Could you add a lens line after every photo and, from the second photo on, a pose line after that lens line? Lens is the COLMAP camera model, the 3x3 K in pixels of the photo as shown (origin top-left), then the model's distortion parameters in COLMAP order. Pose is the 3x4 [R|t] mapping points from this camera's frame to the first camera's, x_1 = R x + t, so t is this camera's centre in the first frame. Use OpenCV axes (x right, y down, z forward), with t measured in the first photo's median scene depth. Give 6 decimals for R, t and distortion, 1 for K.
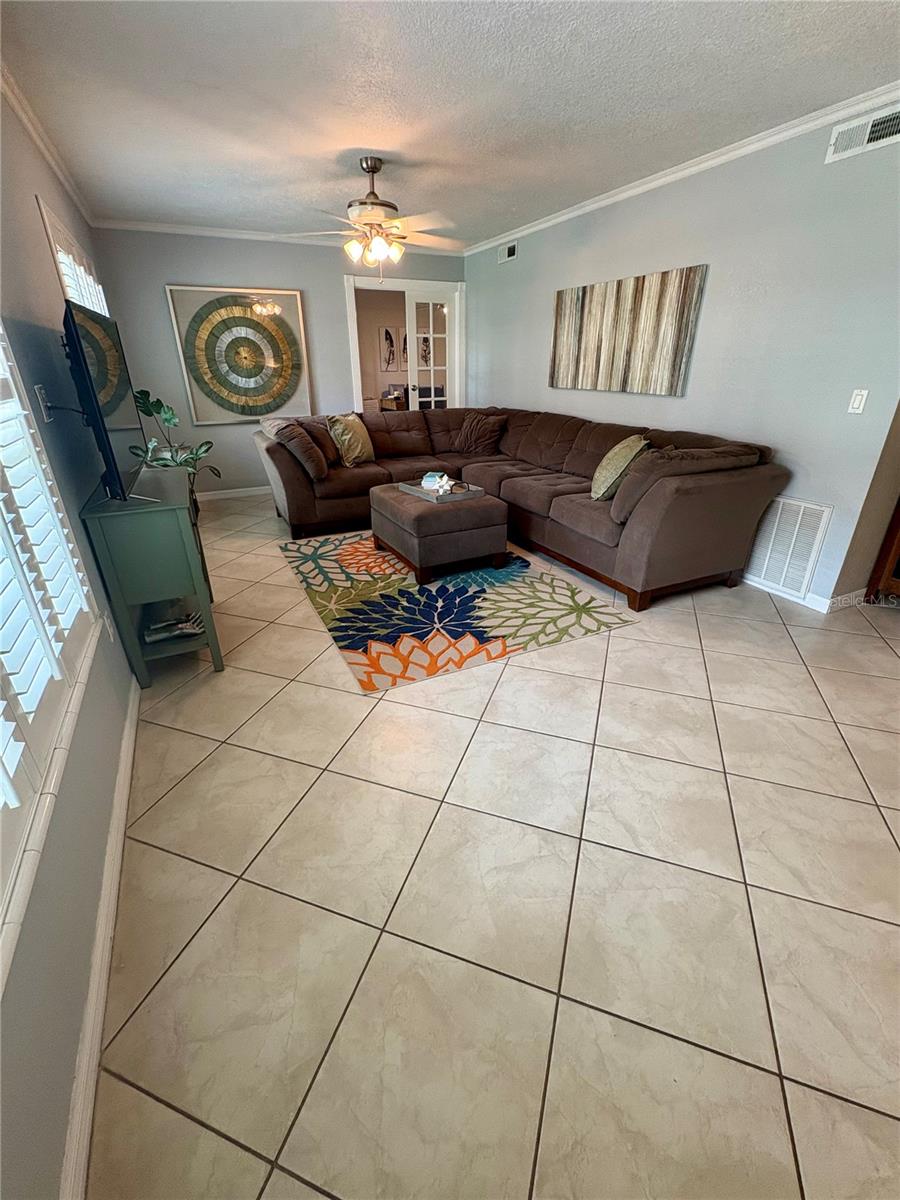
lens RADIAL K [[512.0, 0, 450.5], [0, 512.0, 601.8], [0, 0, 1]] dist [-0.000493, -0.000011]
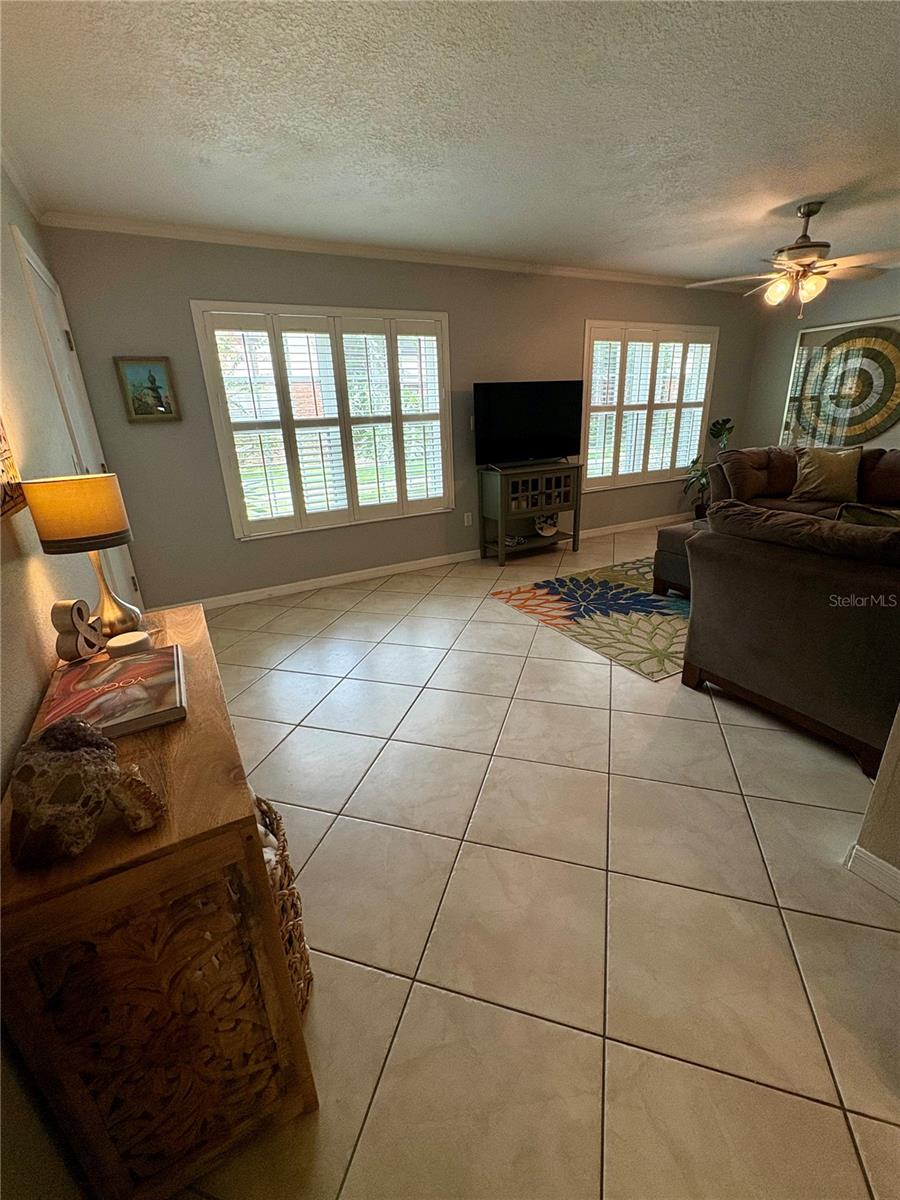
lens RADIAL K [[512.0, 0, 449.9], [0, 512.0, 601.1], [0, 0, 1]] dist [-0.000493, -0.000011]
pose [[0.039961, 0.349234, -0.936183, 0.960374], [-0.389046, 0.868433, 0.307354, -0.184438], [0.920351, 0.351936, 0.170572, 0.394990]]
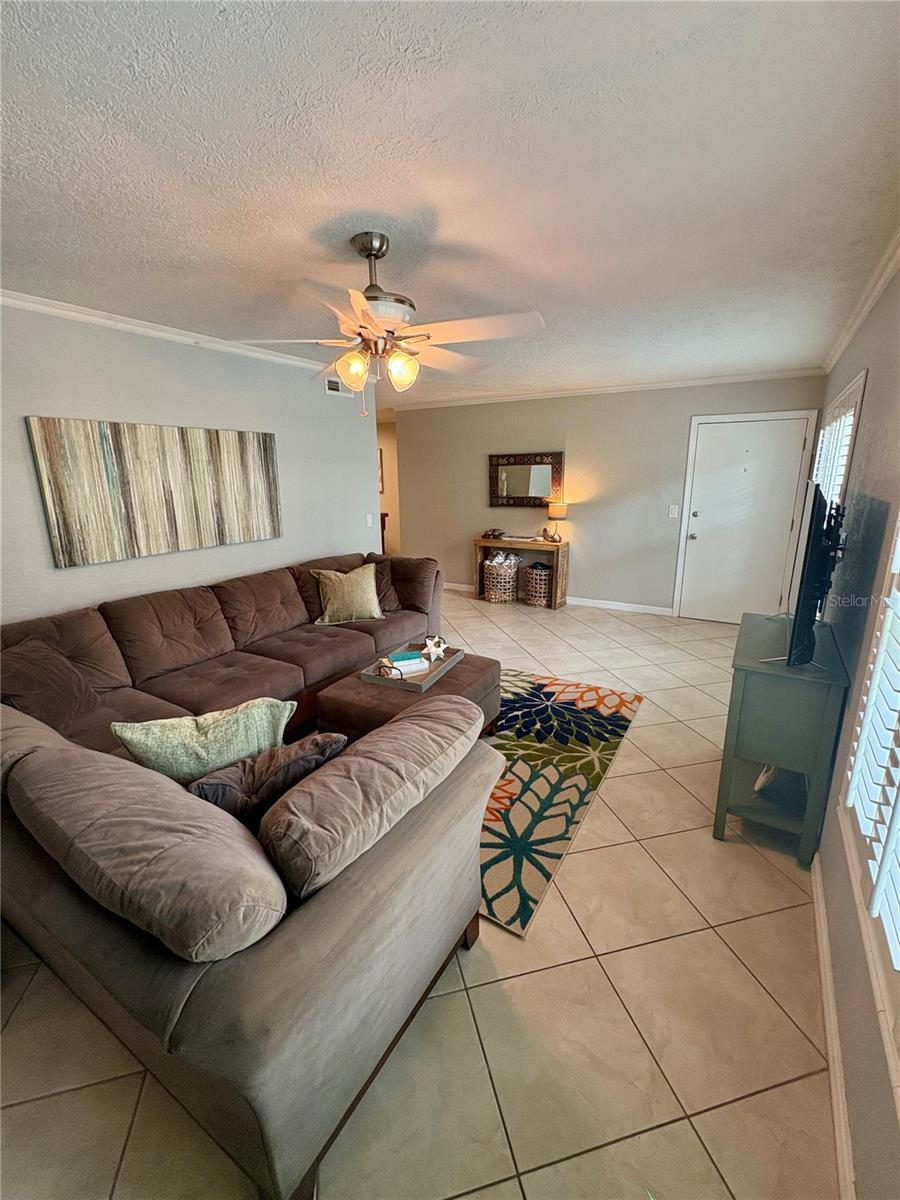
lens RADIAL K [[512.0, 0, 447.9], [0, 512.0, 599.7], [0, 0, 1]] dist [-0.000493, -0.000011]
pose [[-0.543074, -0.194206, 0.816918, -0.722928], [0.371687, 0.816782, 0.441265, -0.672028], [-0.752941, 0.543277, -0.371389, 1.260565]]
